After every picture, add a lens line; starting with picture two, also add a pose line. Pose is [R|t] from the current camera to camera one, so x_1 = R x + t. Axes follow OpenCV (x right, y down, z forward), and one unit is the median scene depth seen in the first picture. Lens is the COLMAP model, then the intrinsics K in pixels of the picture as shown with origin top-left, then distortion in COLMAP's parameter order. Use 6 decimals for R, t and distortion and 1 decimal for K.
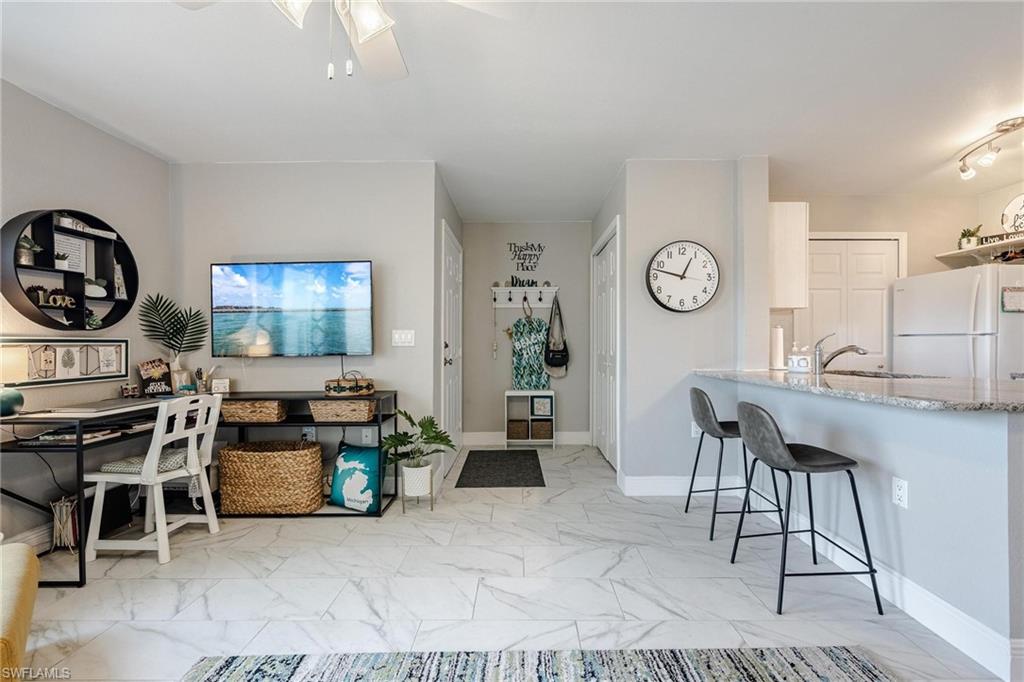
lens RADIAL K [[418.9, 0, 516.5], [0, 418.9, 346.1], [0, 0, 1]] dist [0.001782, -0.001870]
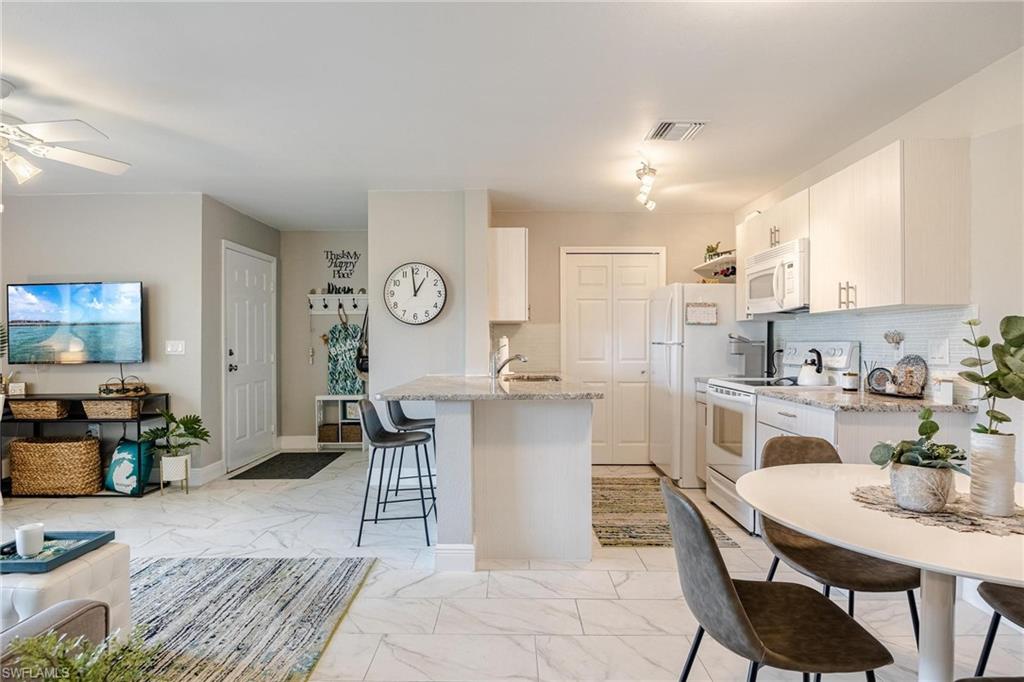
lens RADIAL K [[546.8, 0, 519.5], [0, 546.8, 347.2], [0, 0, 1]] dist [-0.020516, 0.001878]
pose [[0.999998, -0.001096, 0.001875, 0.735754], [0.001087, 0.999986, 0.005256, -0.029324], [-0.001881, -0.005254, 0.999984, -0.531488]]
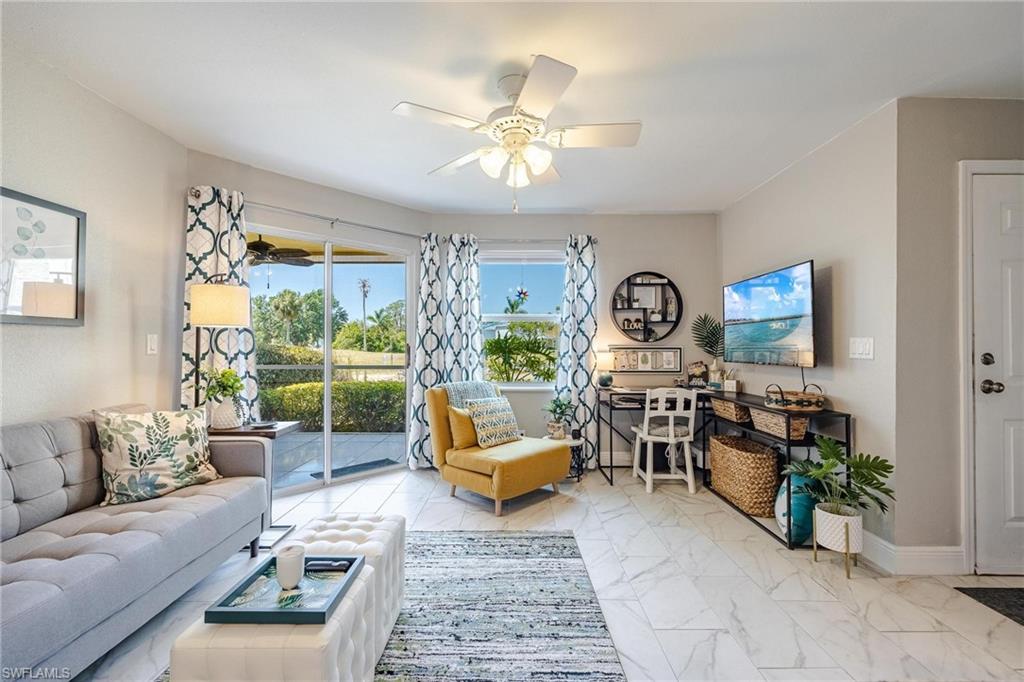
lens RADIAL K [[433.0, 0, 511.2], [0, 433.0, 336.7], [0, 0, 1]] dist [-0.000002, 0.000759]
pose [[-0.005485, -0.013914, -0.999888, 0.586157], [-0.007245, 0.999877, -0.013874, -0.026733], [0.999959, 0.007169, -0.005586, 0.398326]]
